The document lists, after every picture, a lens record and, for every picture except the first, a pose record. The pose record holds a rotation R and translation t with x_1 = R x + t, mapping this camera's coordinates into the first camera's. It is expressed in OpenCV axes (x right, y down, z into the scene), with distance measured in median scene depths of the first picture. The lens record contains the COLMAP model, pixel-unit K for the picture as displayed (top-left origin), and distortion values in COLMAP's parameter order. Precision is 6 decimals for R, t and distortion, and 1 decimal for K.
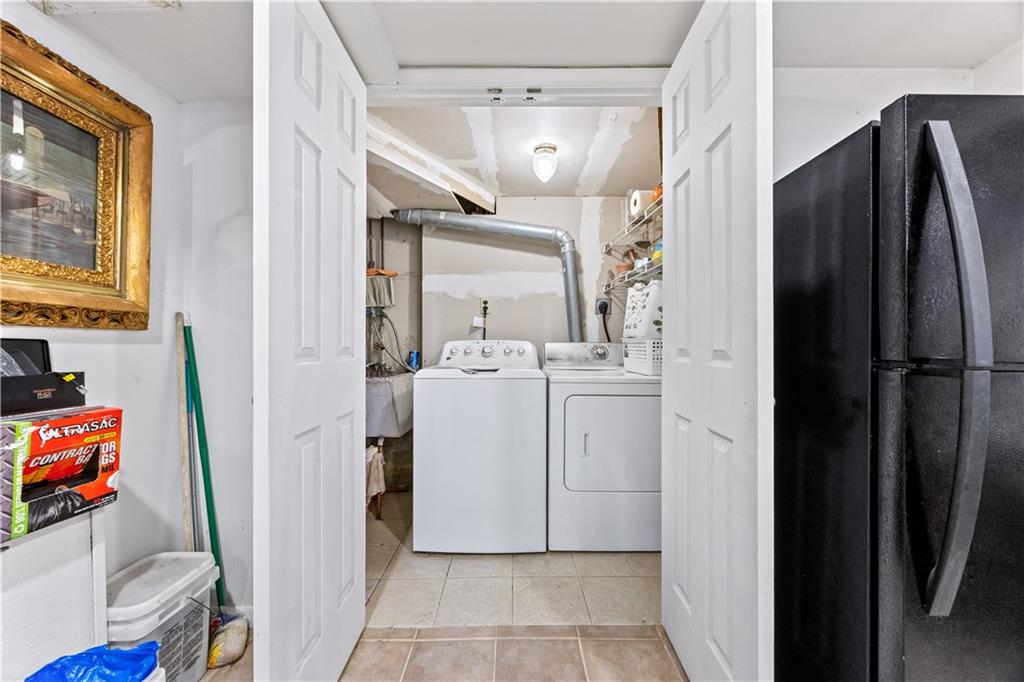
lens RADIAL K [[392.4, 0, 513.1], [0, 392.4, 344.8], [0, 0, 1]] dist [-0.001513, -0.000411]
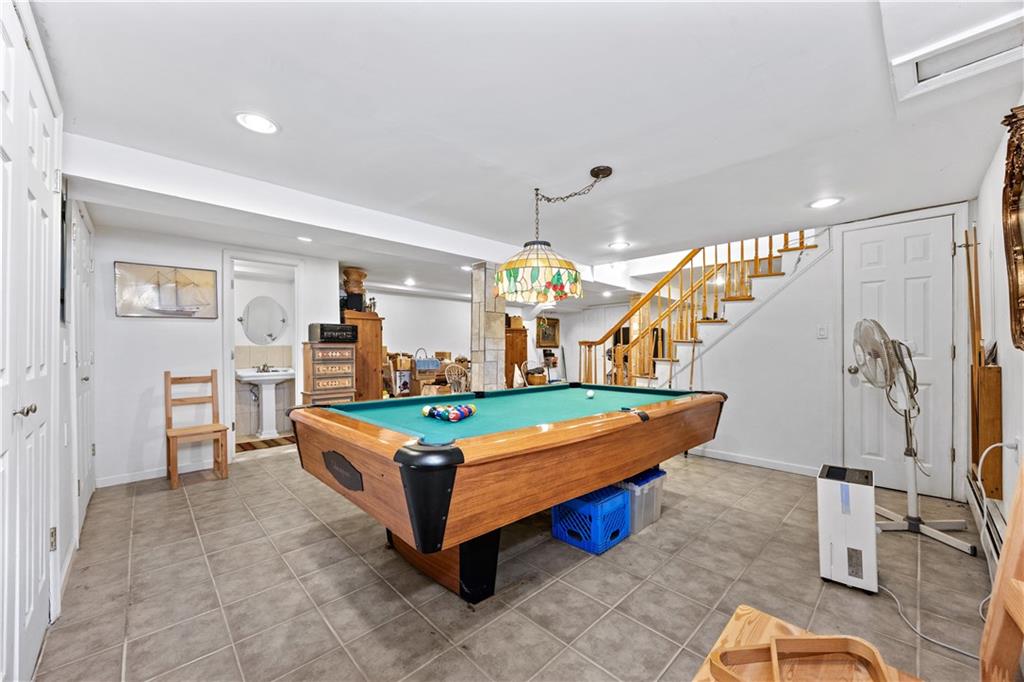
lens RADIAL K [[392.4, 0, 510.6], [0, 392.4, 346.9], [0, 0, 1]] dist [-0.001513, -0.000411]
pose [[0.691404, -0.005760, -0.722446, 4.559180], [0.008580, 0.999963, 0.000239, -0.078312], [0.722418, -0.006363, 0.691428, -5.743539]]
